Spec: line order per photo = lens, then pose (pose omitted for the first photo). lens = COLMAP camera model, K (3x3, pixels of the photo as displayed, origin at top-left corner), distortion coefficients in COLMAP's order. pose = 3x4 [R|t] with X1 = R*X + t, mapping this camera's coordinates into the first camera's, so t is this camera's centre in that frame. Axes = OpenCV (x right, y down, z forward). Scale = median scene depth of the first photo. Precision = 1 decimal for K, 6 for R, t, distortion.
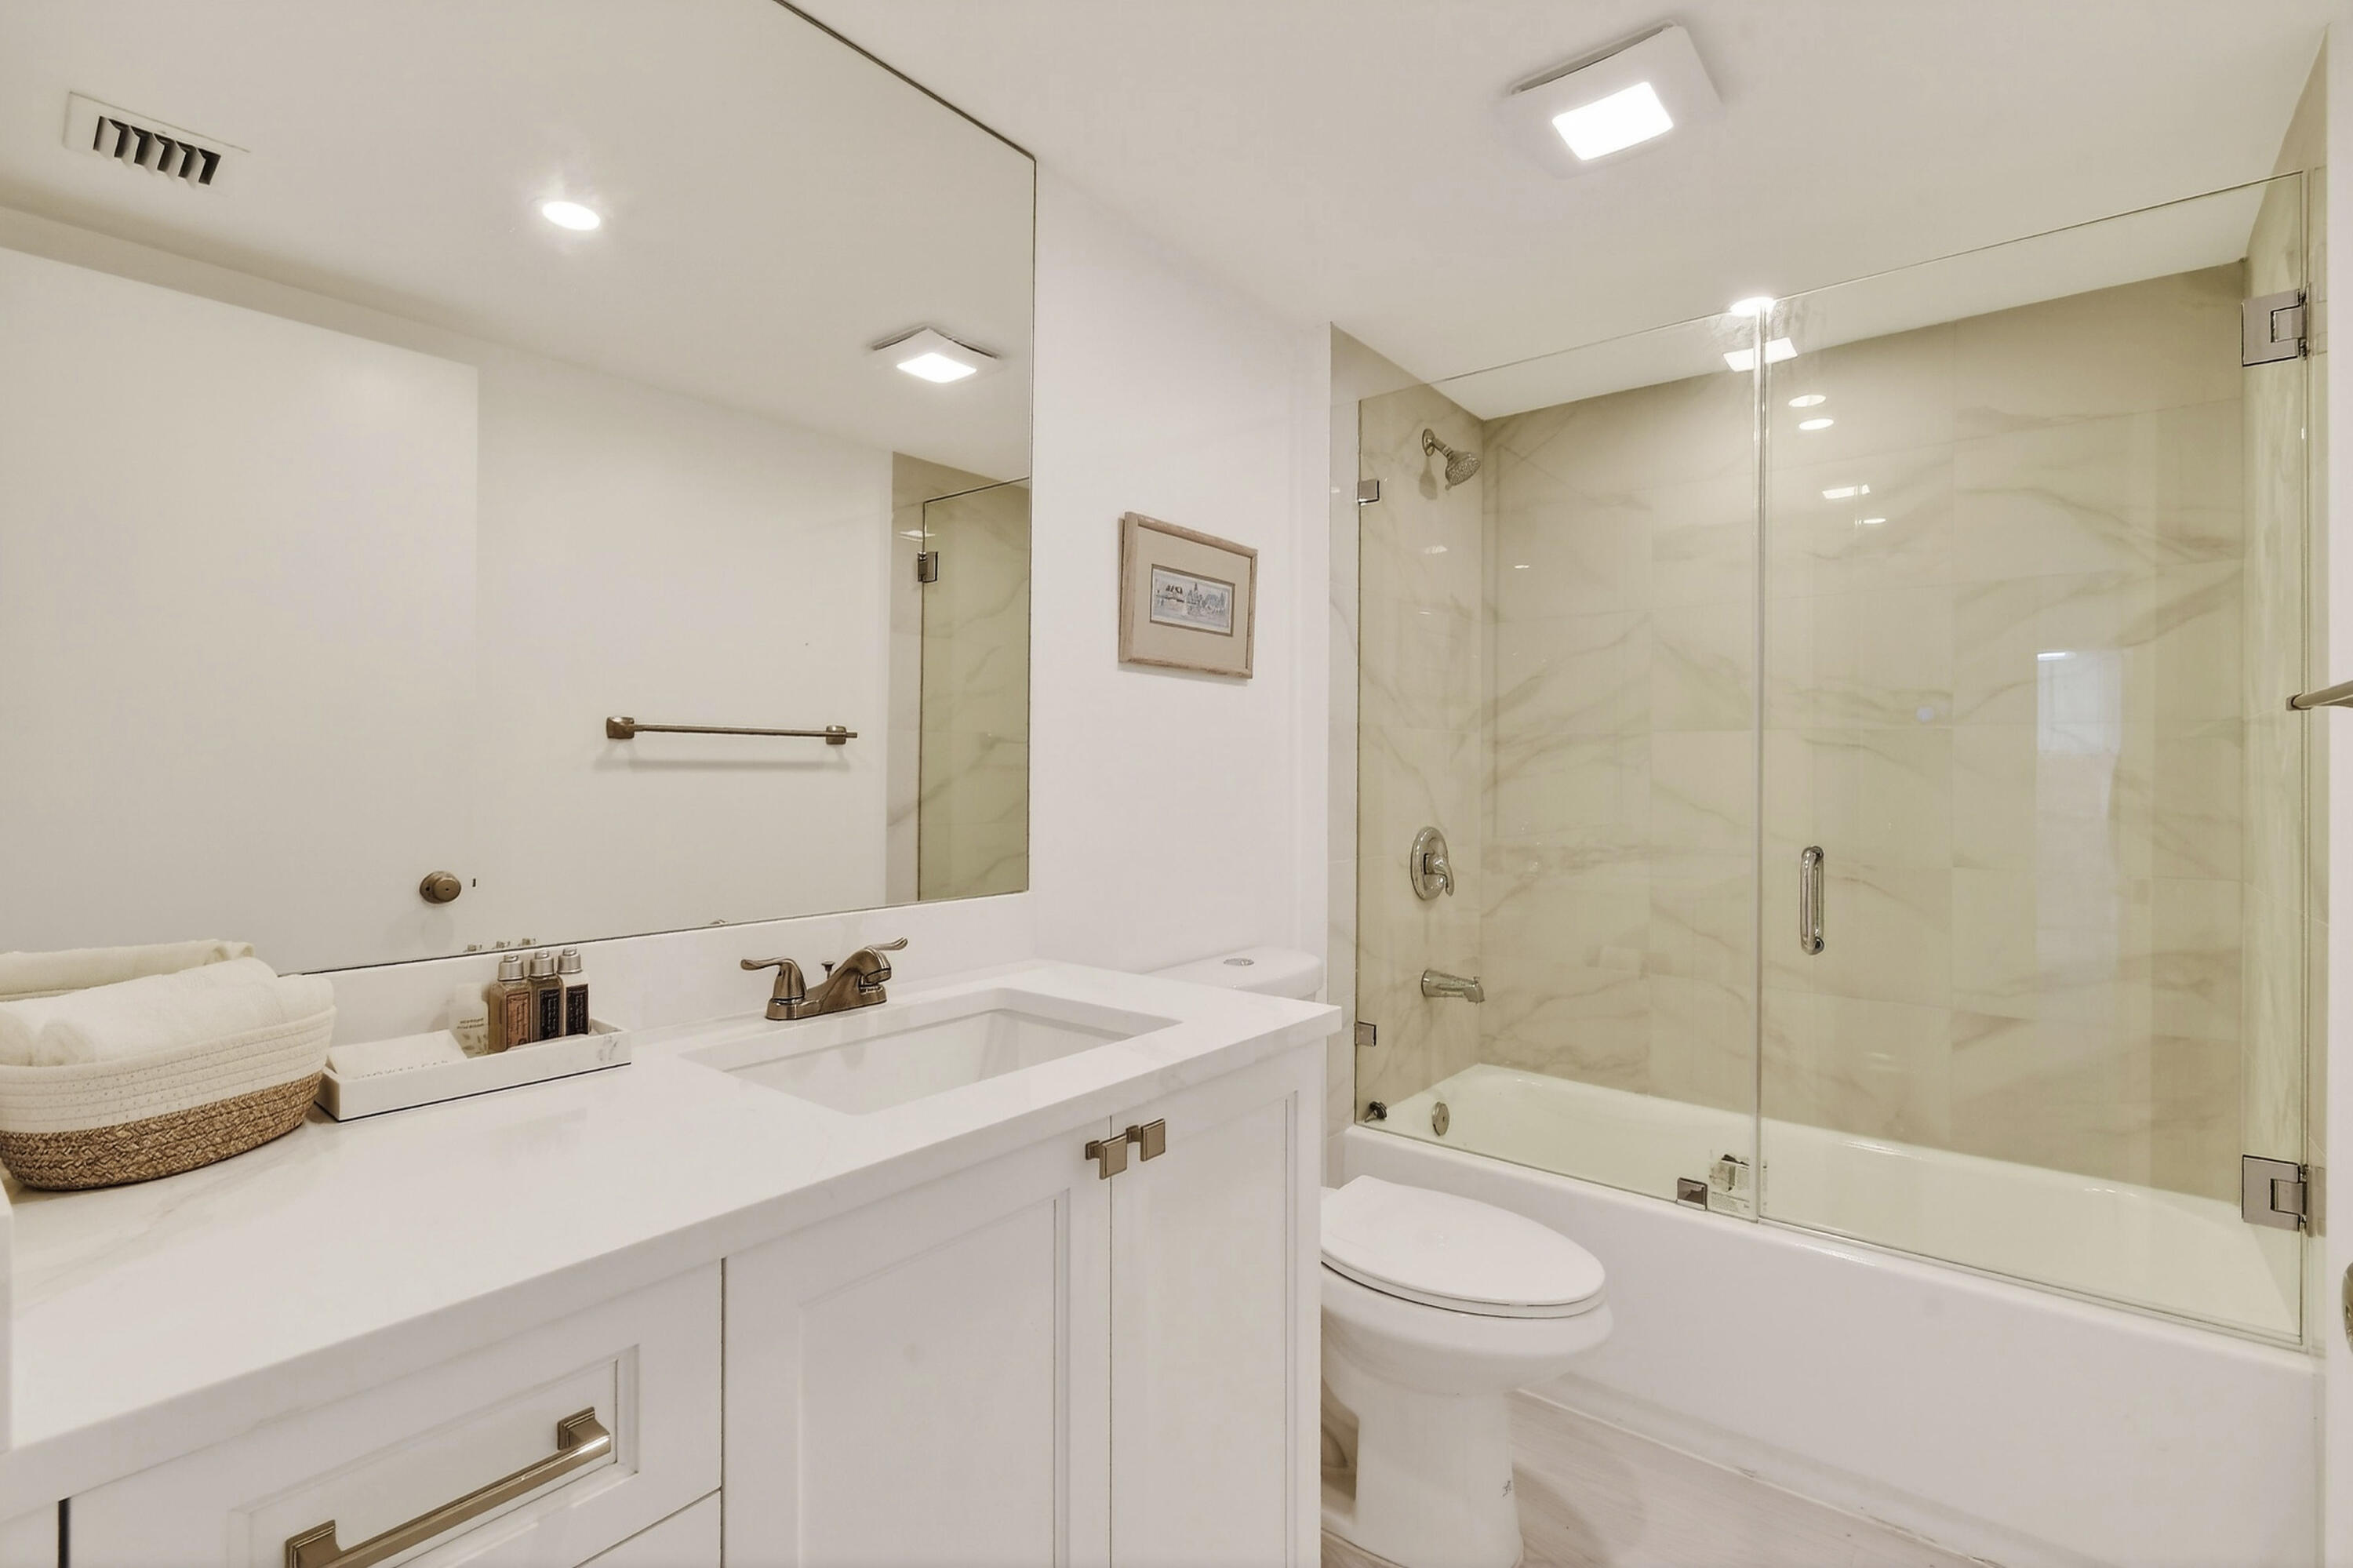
lens RADIAL K [[1061.6, 0, 1186.9], [0, 1061.6, 774.1], [0, 0, 1]] dist [0.012457, -0.006785]
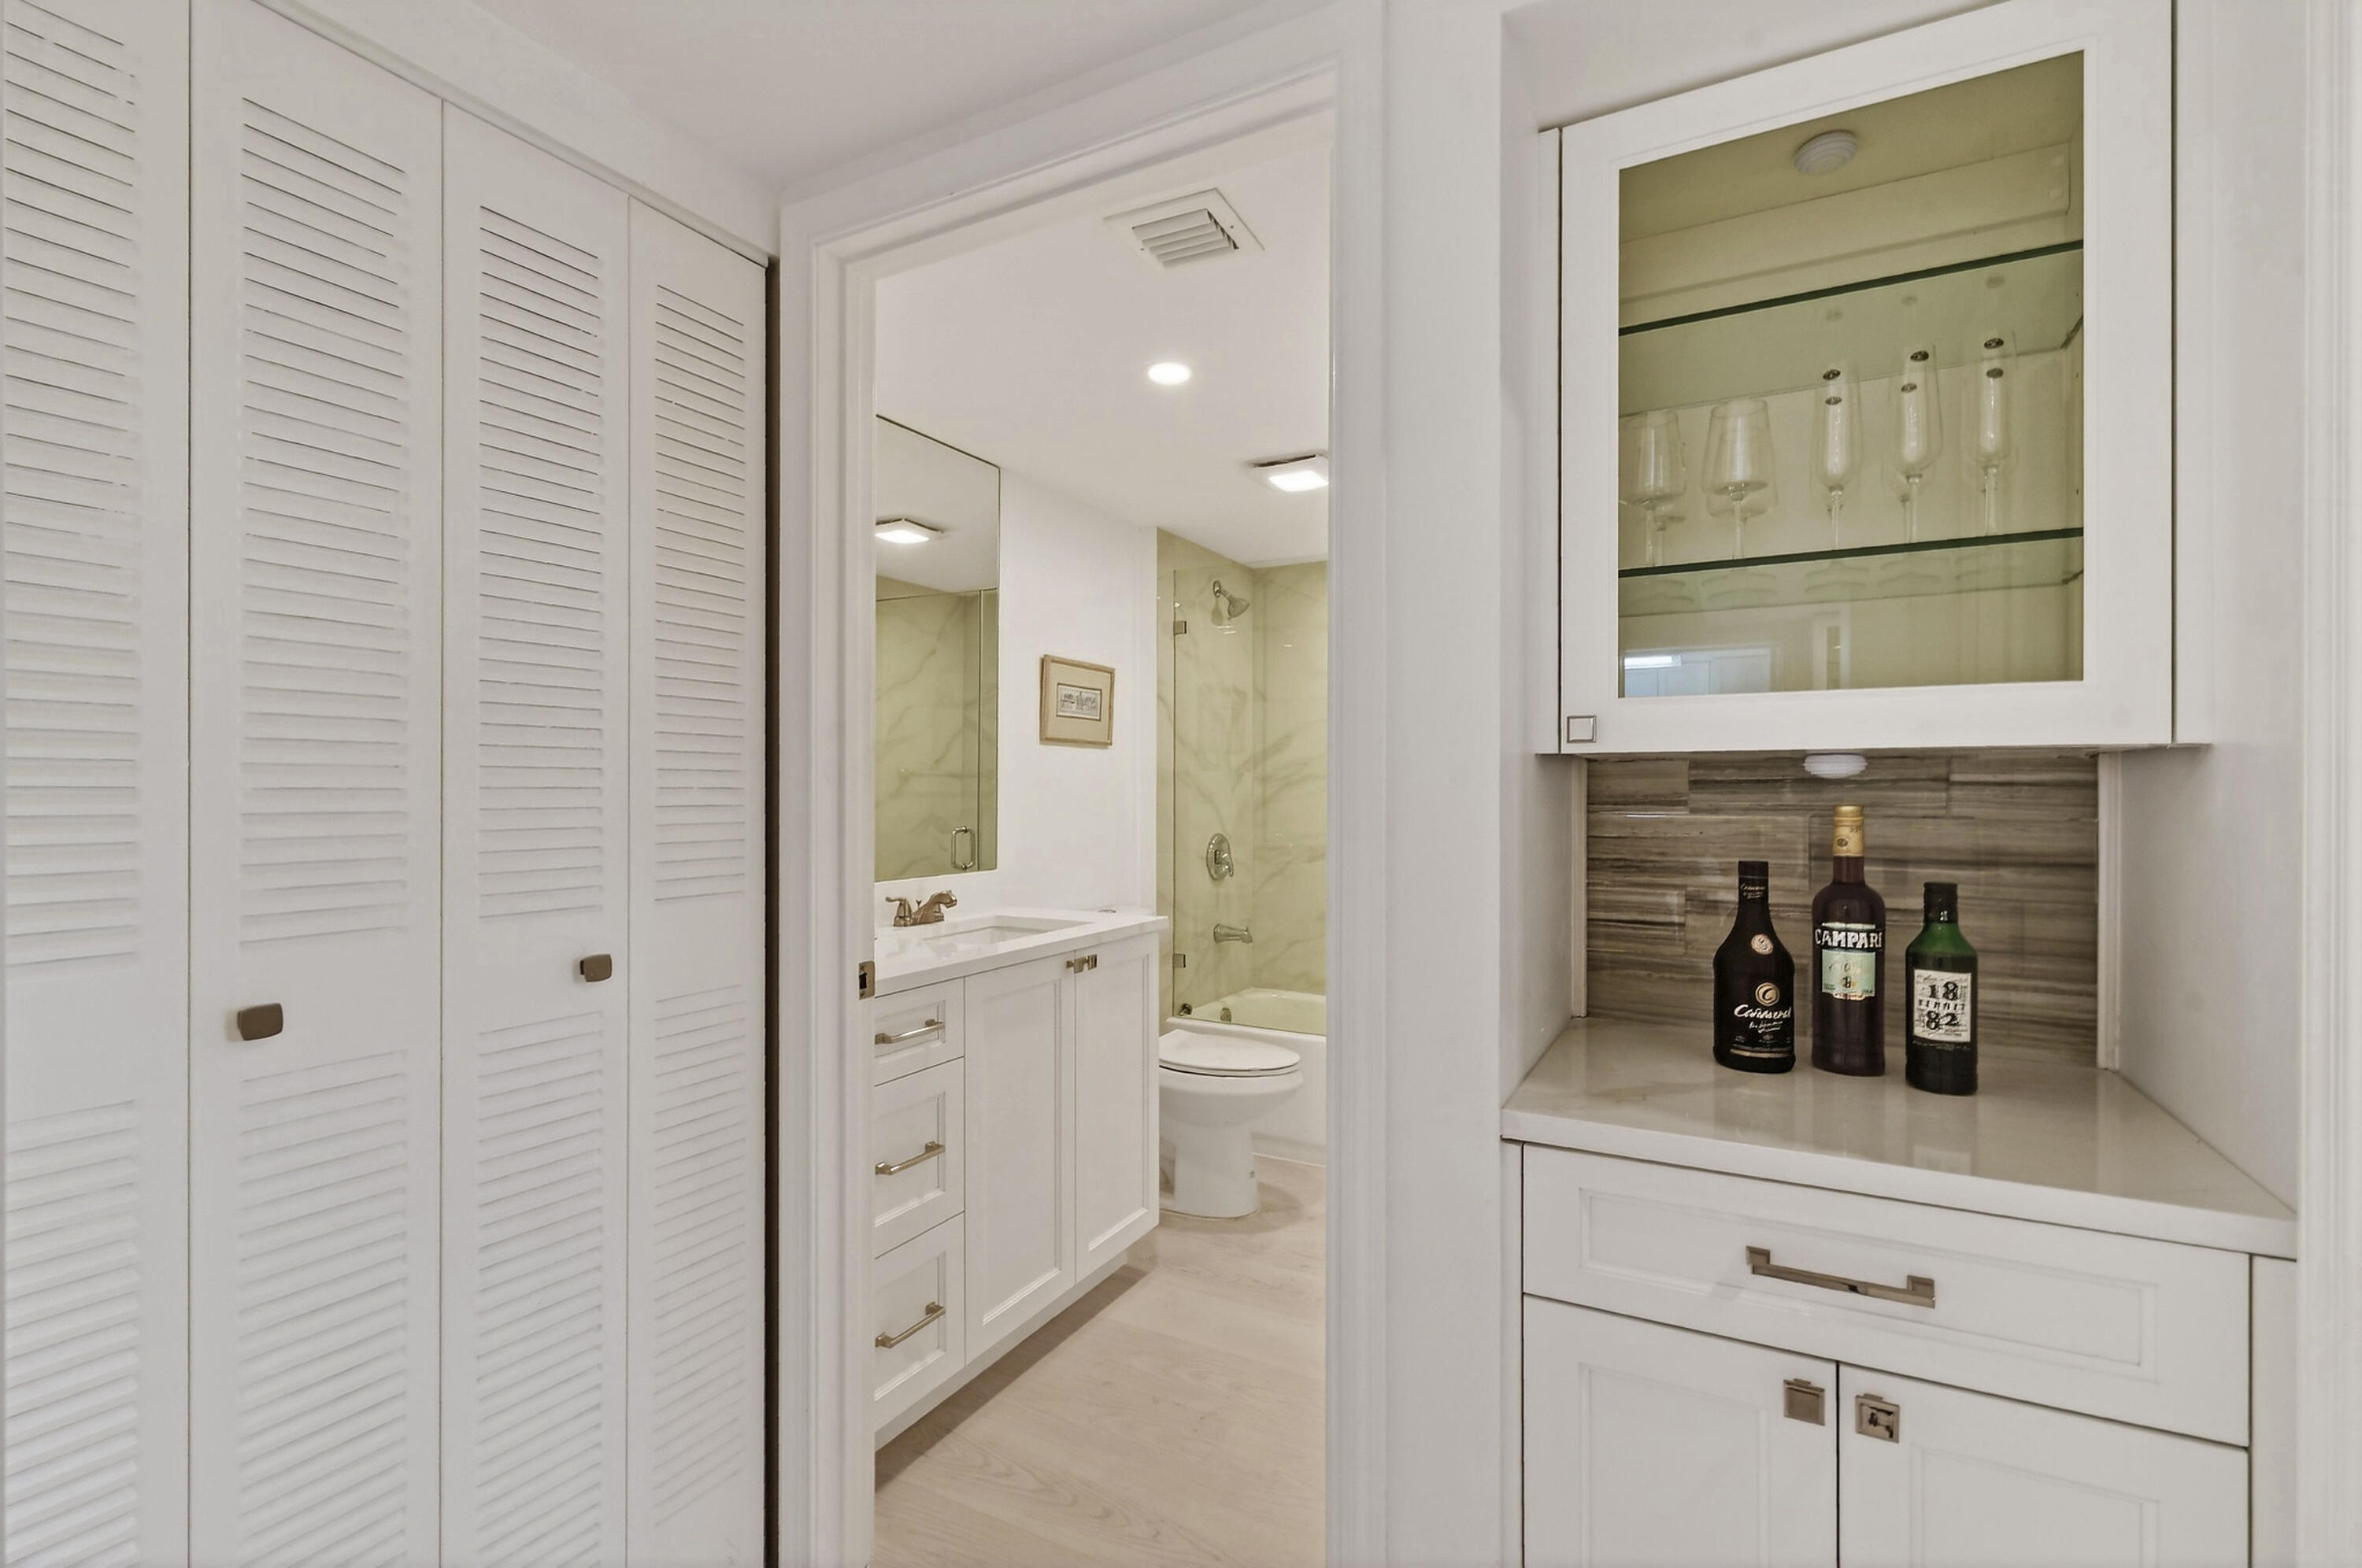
lens RADIAL K [[1065.5, 0, 1171.2], [0, 1065.5, 780.8], [0, 0, 1]] dist [0.012457, -0.006785]
pose [[0.987029, -0.002228, 0.160530, -0.104056], [0.003536, 0.999963, -0.007862, -0.018332], [-0.160506, 0.008327, 0.987000, -0.601763]]
